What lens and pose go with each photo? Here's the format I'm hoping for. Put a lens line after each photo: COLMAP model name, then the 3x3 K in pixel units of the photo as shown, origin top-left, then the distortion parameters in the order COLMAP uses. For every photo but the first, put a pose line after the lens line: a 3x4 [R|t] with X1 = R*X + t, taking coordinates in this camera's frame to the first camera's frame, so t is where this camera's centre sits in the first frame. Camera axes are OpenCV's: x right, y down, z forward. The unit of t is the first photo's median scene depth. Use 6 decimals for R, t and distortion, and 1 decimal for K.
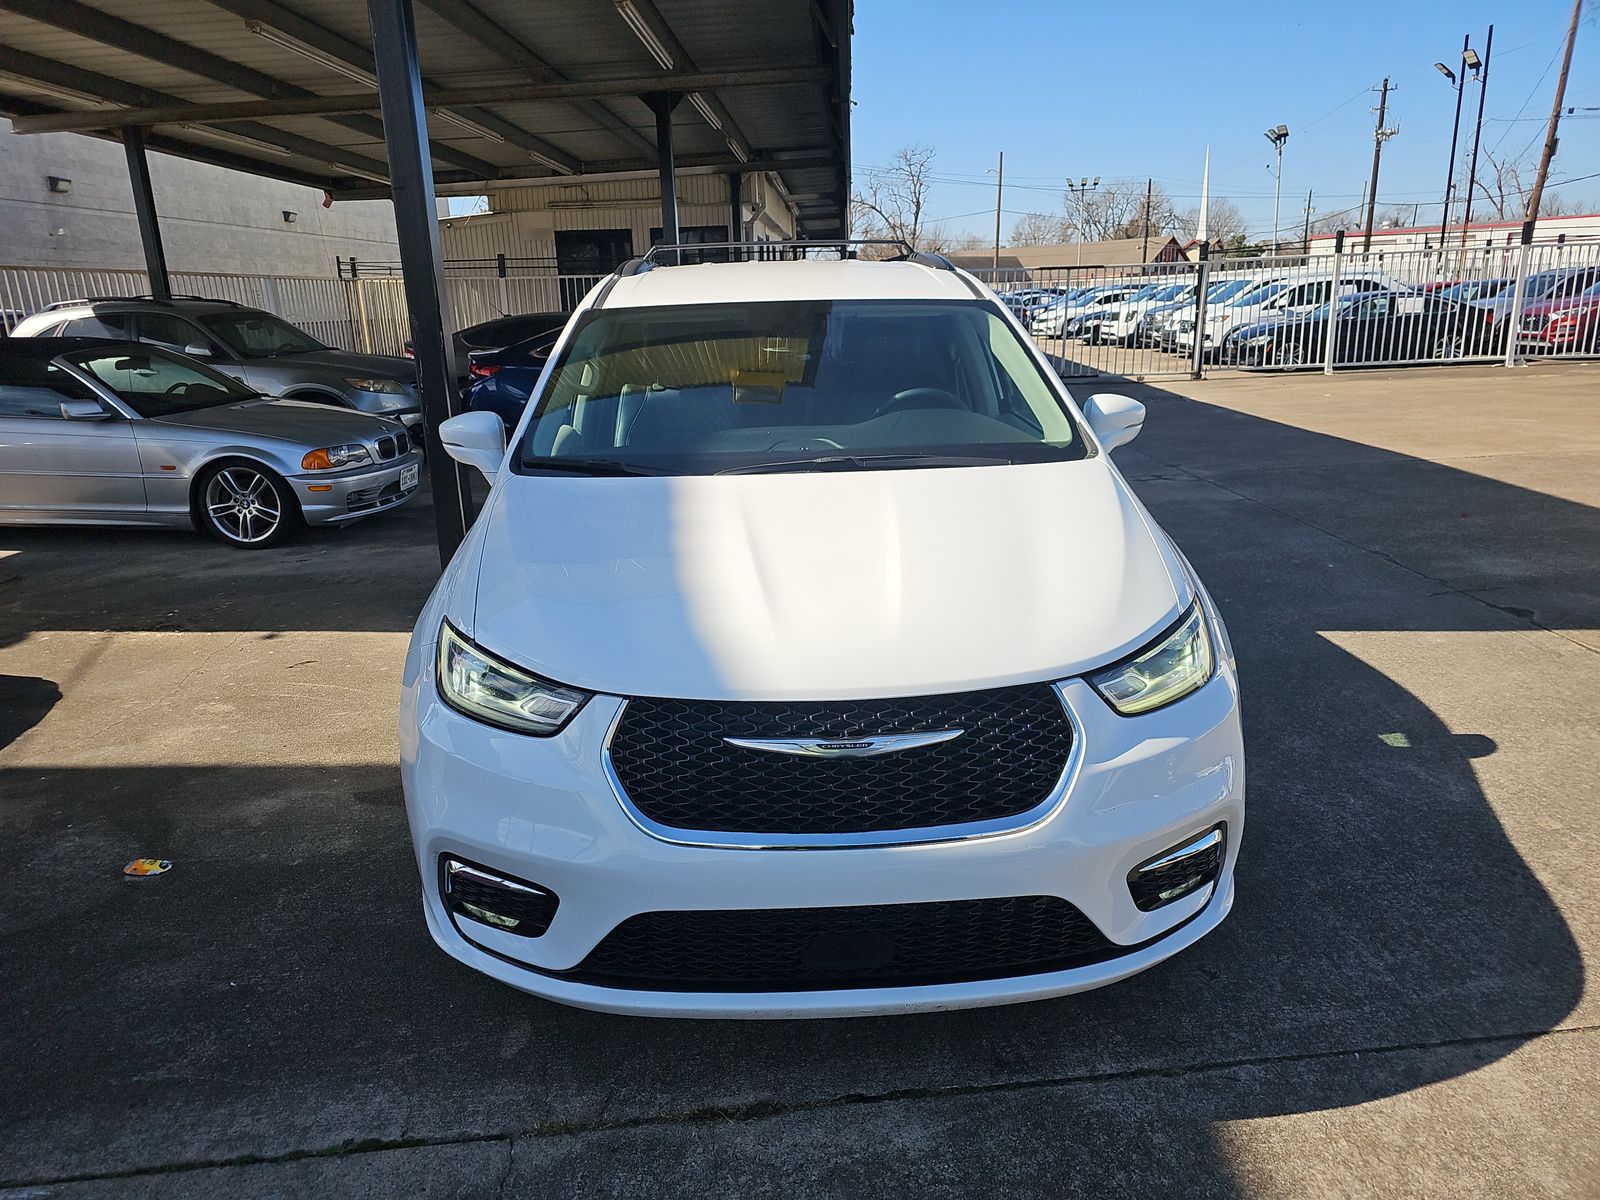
lens RADIAL K [[1073.0, 0, 802.1], [0, 1073.0, 587.2], [0, 0, 1]] dist [0.018715, -0.006740]
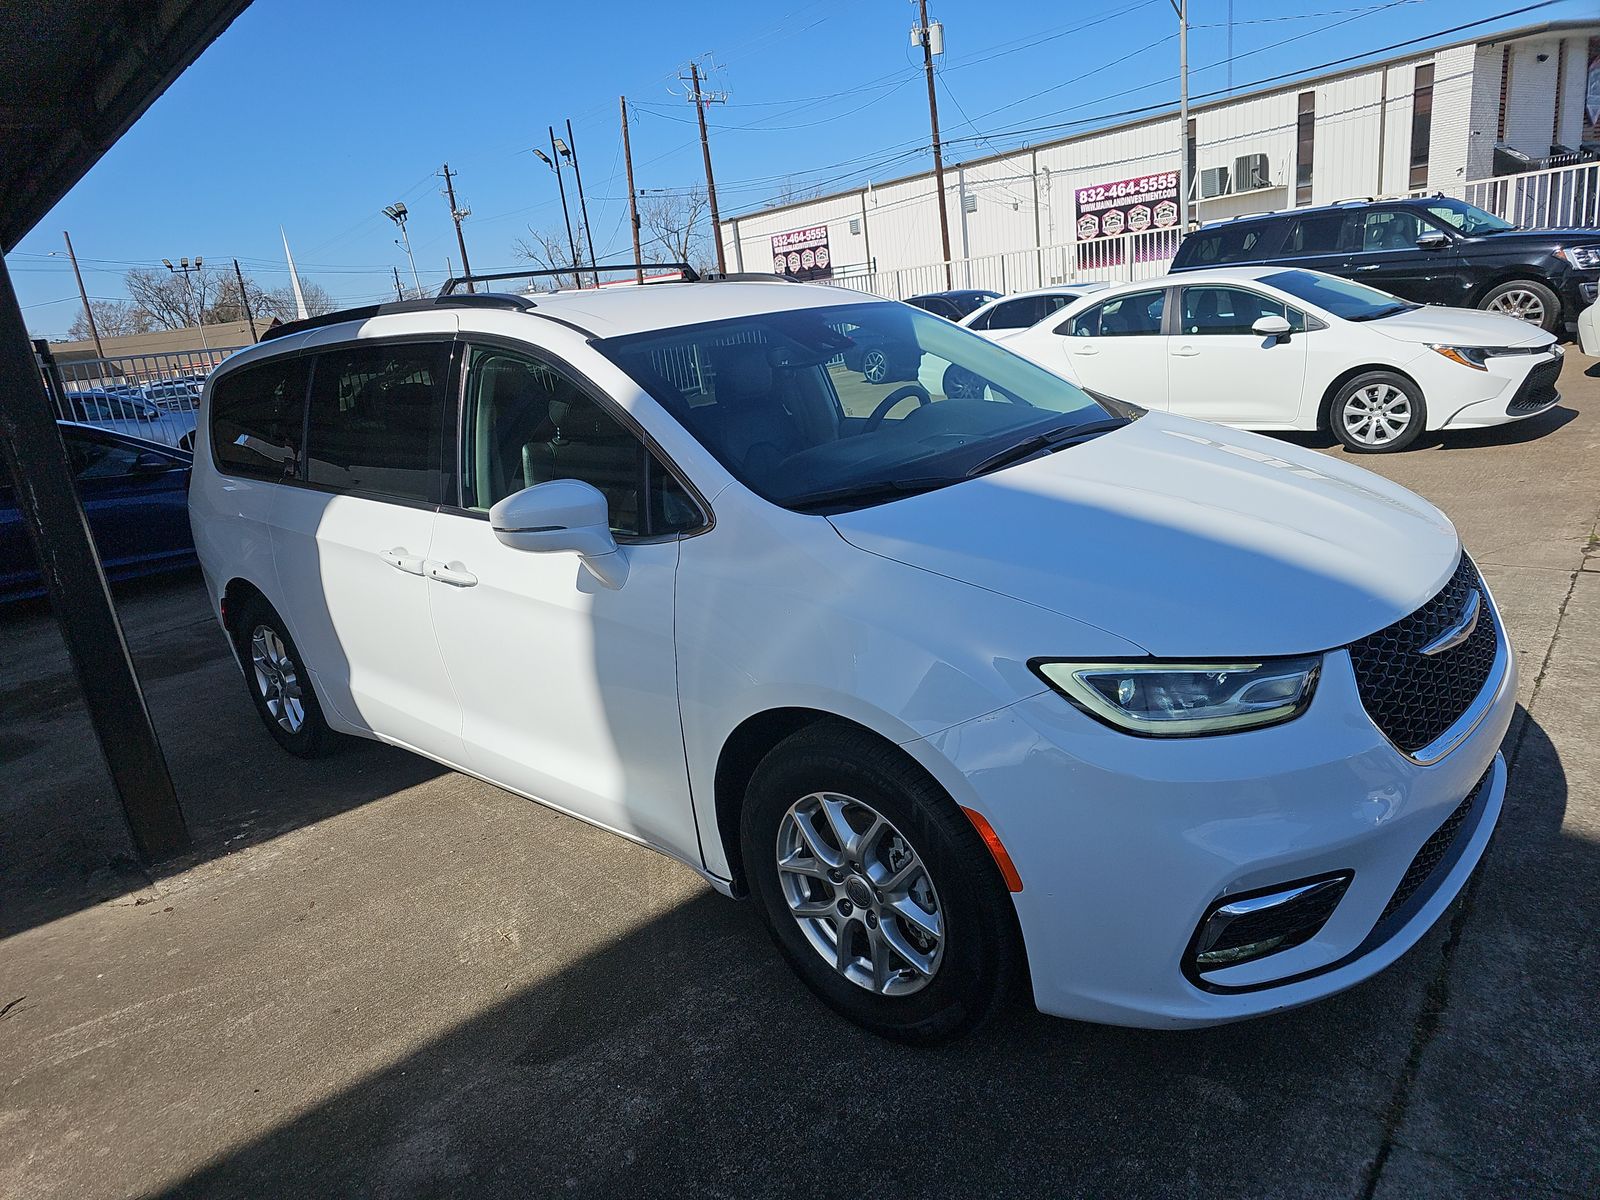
lens RADIAL K [[1060.2, 0, 786.3], [0, 1060.2, 603.2], [0, 0, 1]] dist [0.025881, -0.018702]
pose [[0.708319, -0.244116, 0.662337, -0.096344], [0.277757, 0.958994, 0.056415, -0.010962], [-0.648949, 0.144009, 0.747079, 0.049835]]
